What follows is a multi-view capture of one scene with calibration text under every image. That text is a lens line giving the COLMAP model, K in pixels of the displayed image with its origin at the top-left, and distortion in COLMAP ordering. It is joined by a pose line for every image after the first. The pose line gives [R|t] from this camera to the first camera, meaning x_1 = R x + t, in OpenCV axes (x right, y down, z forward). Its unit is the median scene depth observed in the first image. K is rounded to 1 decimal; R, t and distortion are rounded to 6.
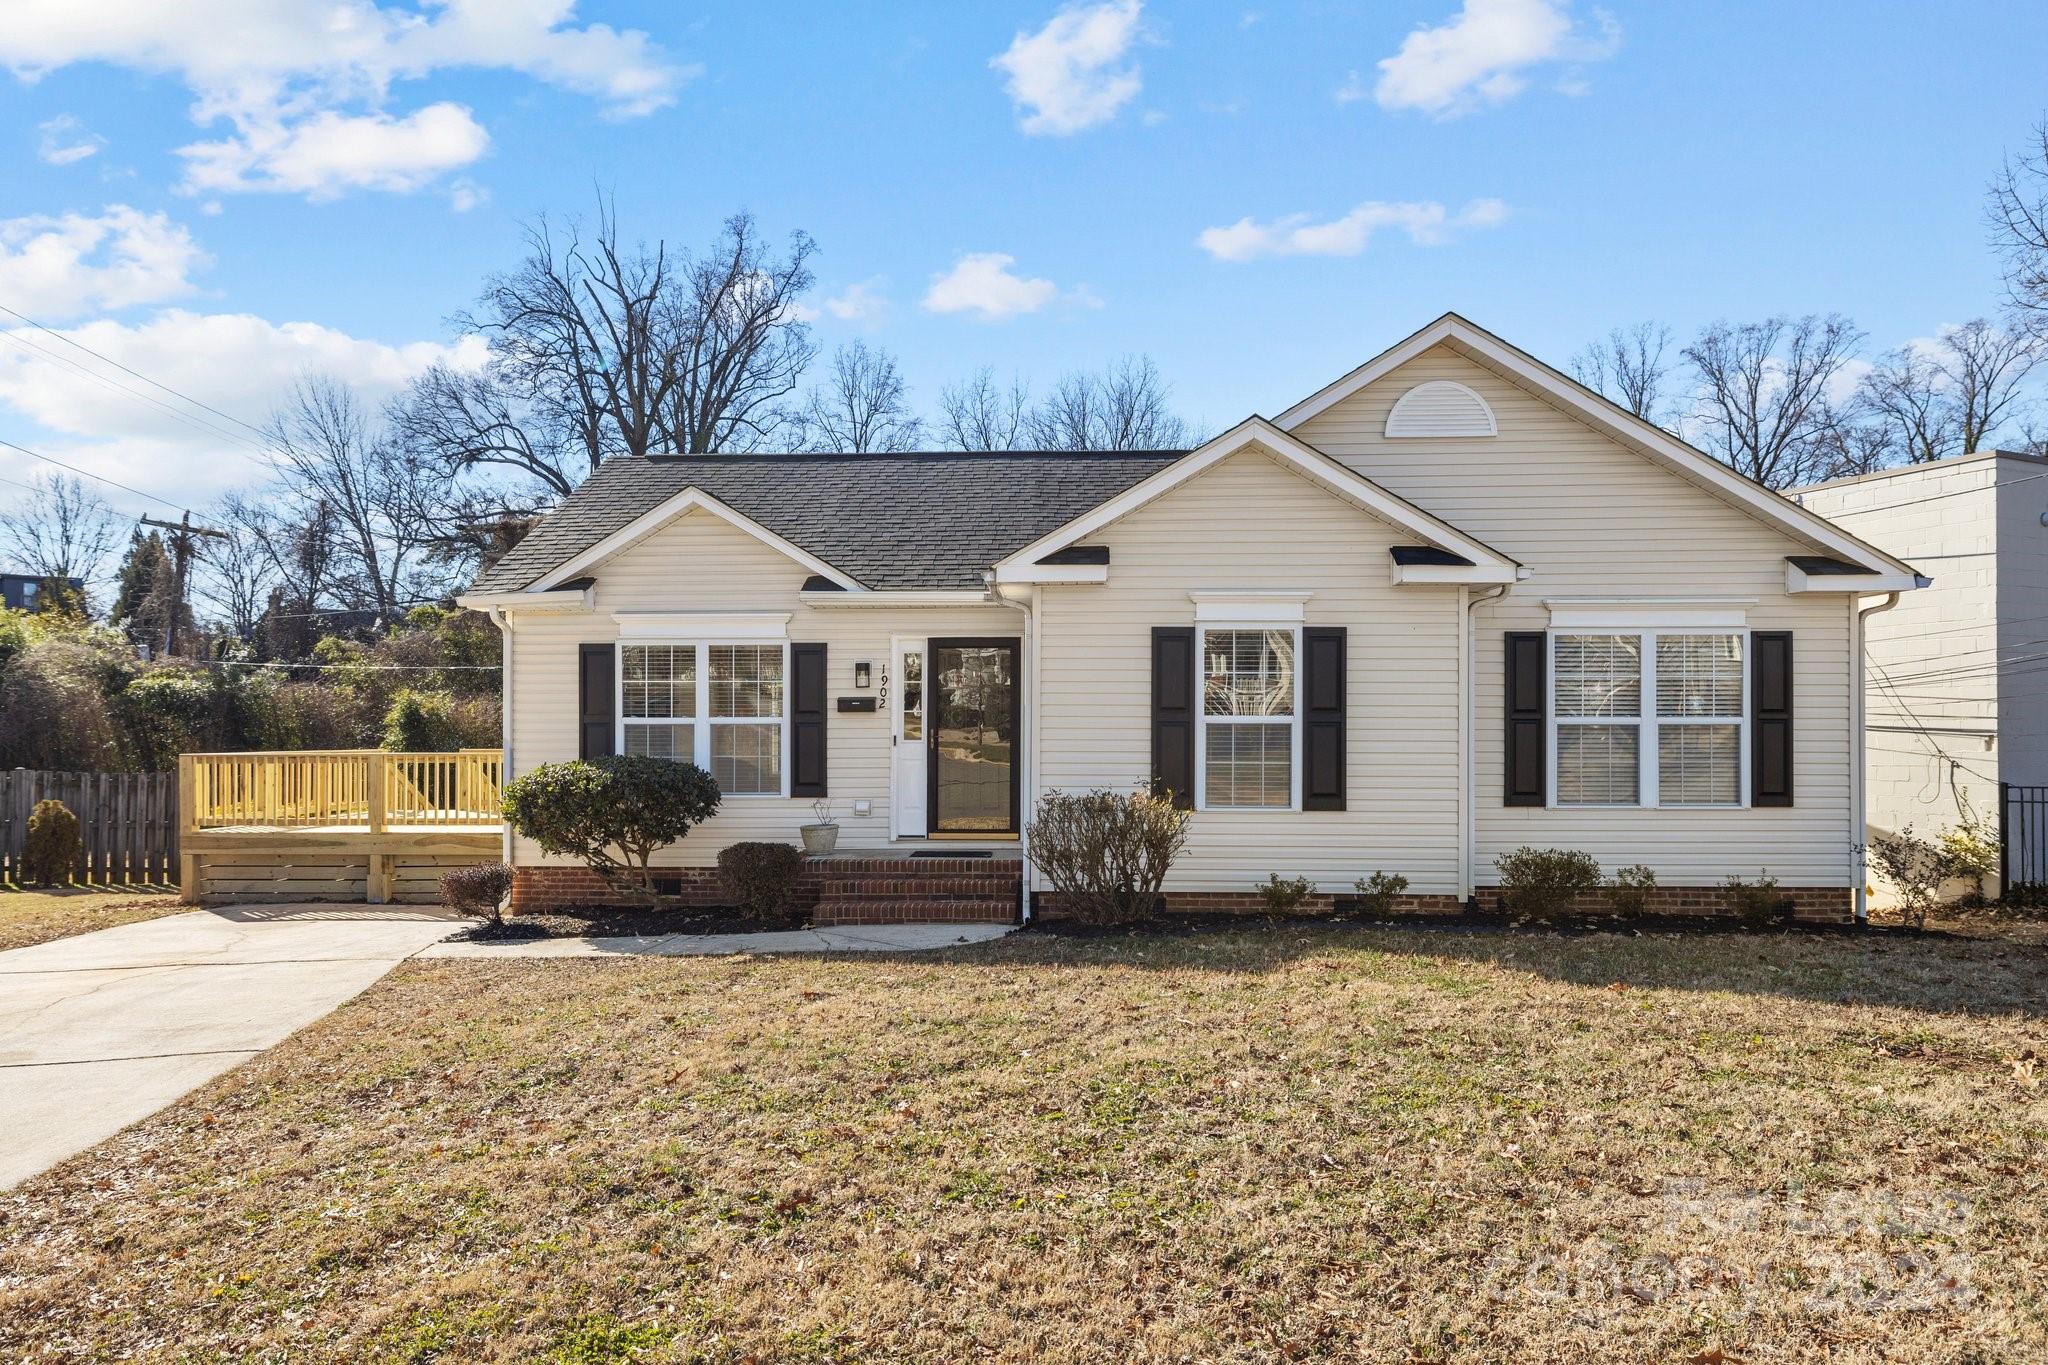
lens RADIAL K [[1241.9, 0, 1024.2], [0, 1241.9, 690.8], [0, 0, 1]] dist [0.010153, 0.000462]
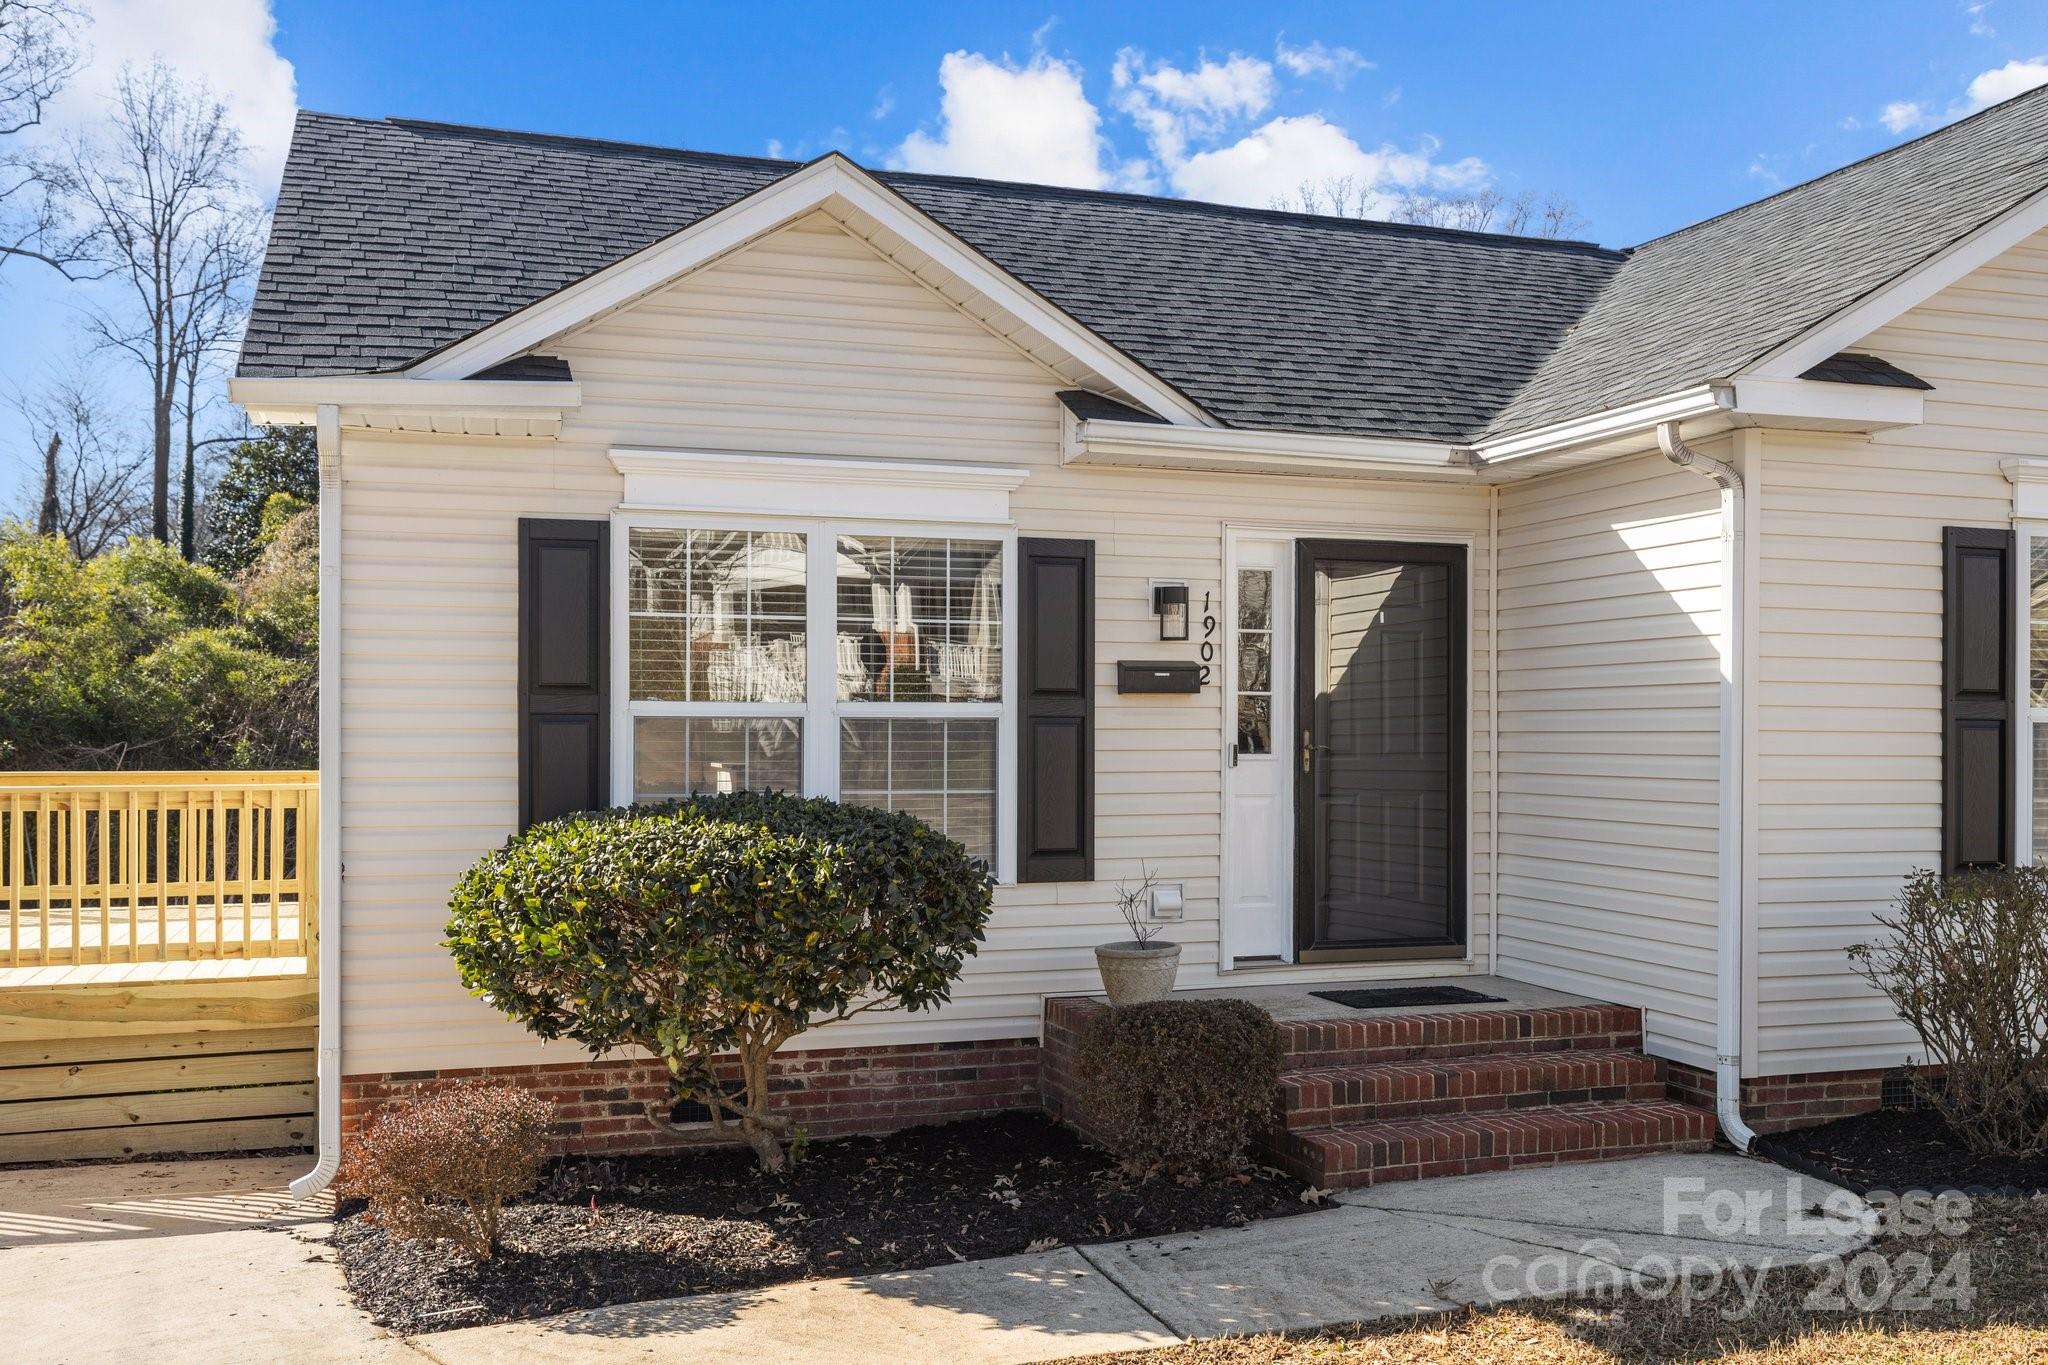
lens RADIAL K [[1820.8, 0, 1024.4], [0, 1820.8, 688.8], [0, 0, 1]] dist [-0.017294, 0.004892]
pose [[0.932632, 0.011747, 0.360637, -0.423212], [-0.015773, 0.999842, 0.008224, 0.010758], [-0.360484, -0.013358, 0.932670, 0.389497]]
